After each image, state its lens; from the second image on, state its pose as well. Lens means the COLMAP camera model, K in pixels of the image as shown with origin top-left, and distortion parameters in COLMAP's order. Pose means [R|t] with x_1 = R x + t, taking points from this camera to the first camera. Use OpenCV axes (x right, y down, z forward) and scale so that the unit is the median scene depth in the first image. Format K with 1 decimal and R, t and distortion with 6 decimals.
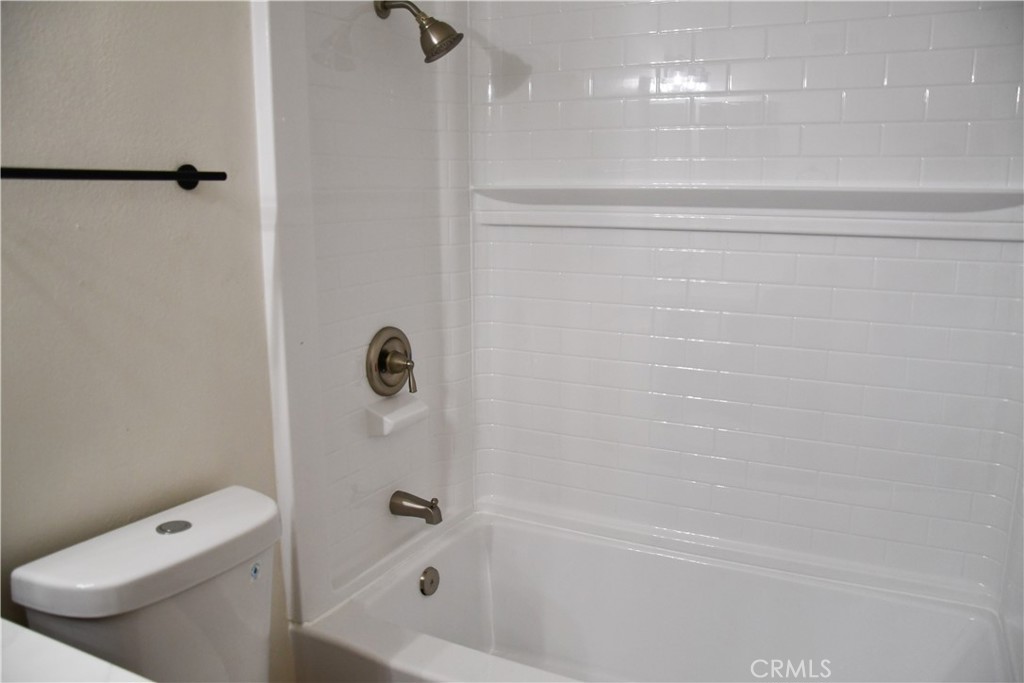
lens RADIAL K [[800.7, 0, 510.4], [0, 800.7, 349.0], [0, 0, 1]] dist [-0.158075, 0.114428]
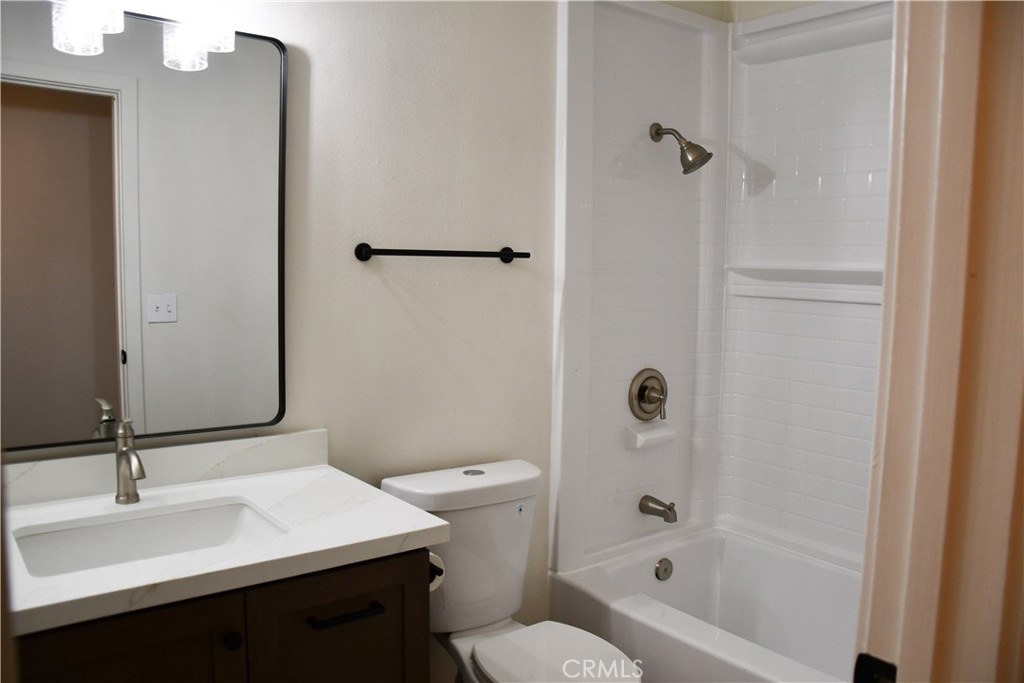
lens RADIAL K [[800.7, 0, 510.4], [0, 800.7, 349.0], [0, 0, 1]] dist [-0.158075, 0.114428]
pose [[0.904728, 0.060645, -0.421651, 0.194996], [-0.096487, 0.993263, -0.064172, 0.047496], [0.414918, 0.098742, 0.904485, -0.300183]]
